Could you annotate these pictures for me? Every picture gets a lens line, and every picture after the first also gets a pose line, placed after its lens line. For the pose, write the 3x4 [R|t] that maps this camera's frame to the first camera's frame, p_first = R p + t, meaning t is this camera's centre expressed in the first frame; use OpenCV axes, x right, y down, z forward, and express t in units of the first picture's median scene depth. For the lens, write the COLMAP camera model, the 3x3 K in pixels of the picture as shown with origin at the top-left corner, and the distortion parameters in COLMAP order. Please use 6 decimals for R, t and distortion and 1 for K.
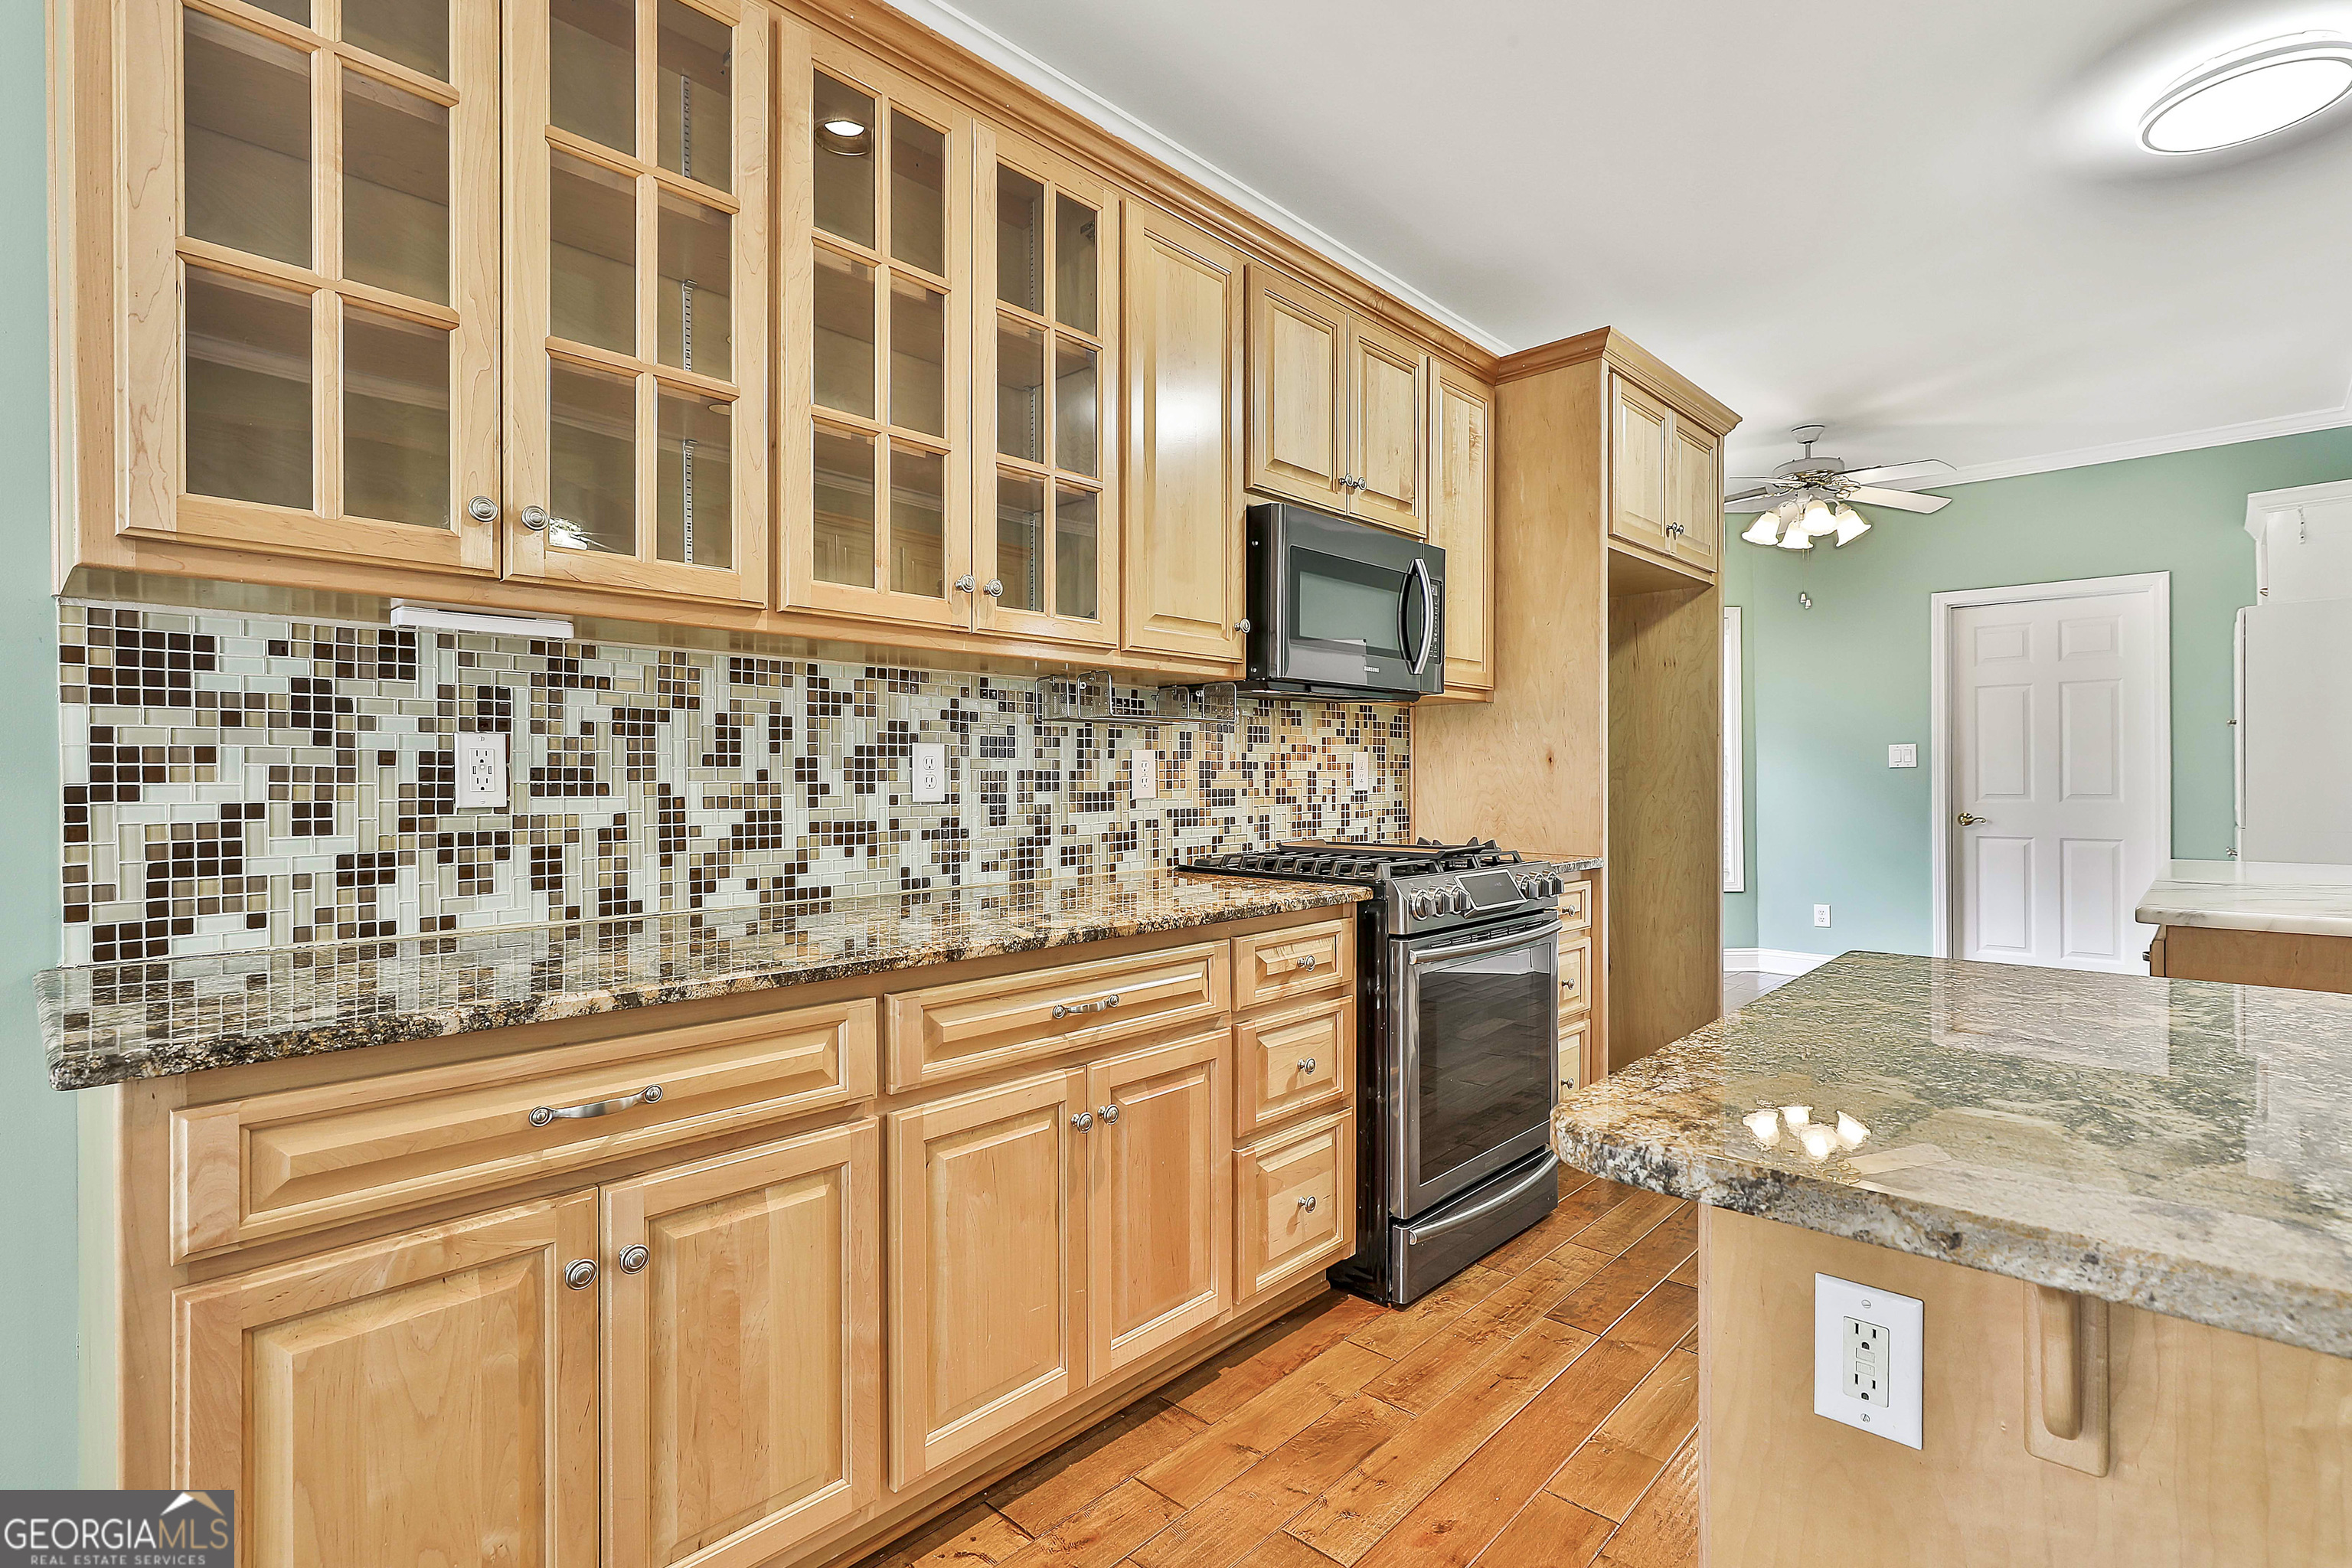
lens RADIAL K [[1132.6, 0, 1194.2], [0, 1132.6, 777.8], [0, 0, 1]] dist [-0.002122, 0.003367]
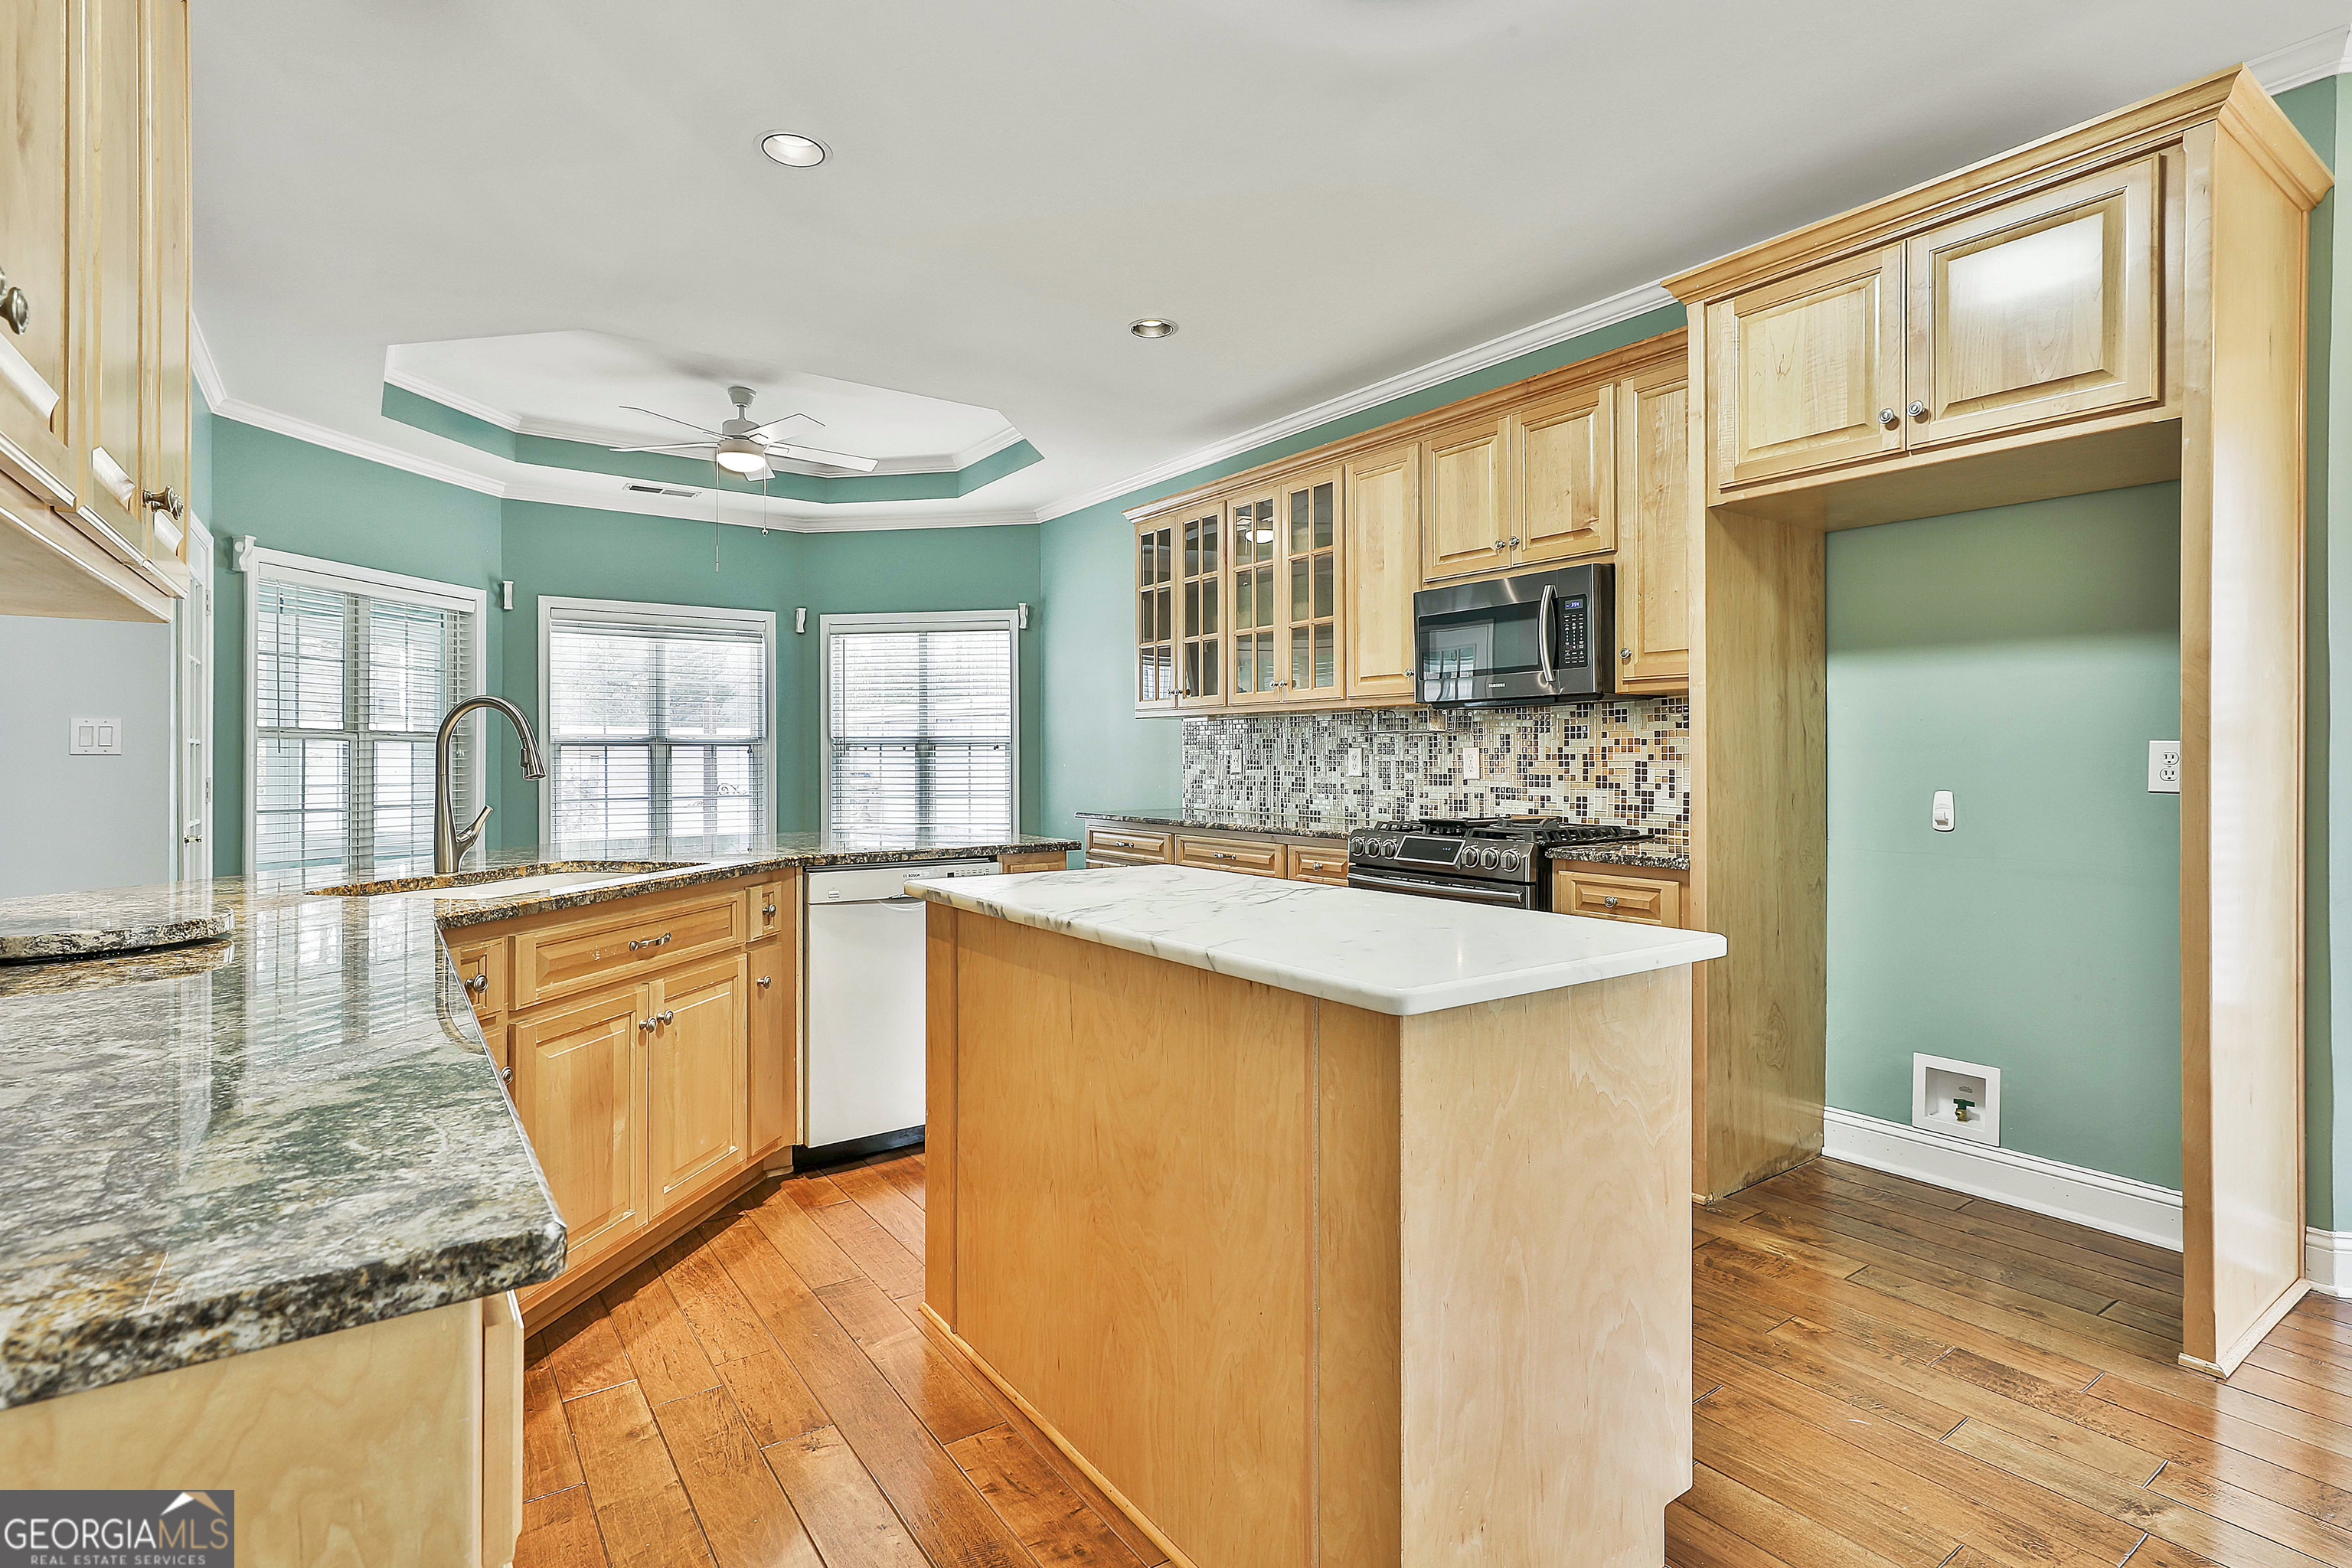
lens RADIAL K [[1132.6, 0, 1175.9], [0, 1132.6, 749.3], [0, 0, 1]] dist [-0.002122, 0.003367]
pose [[-0.208400, -0.003981, -0.978036, 2.059820], [0.000486, 0.999991, -0.004174, -0.021281], [0.978044, -0.001345, -0.208396, 1.223988]]
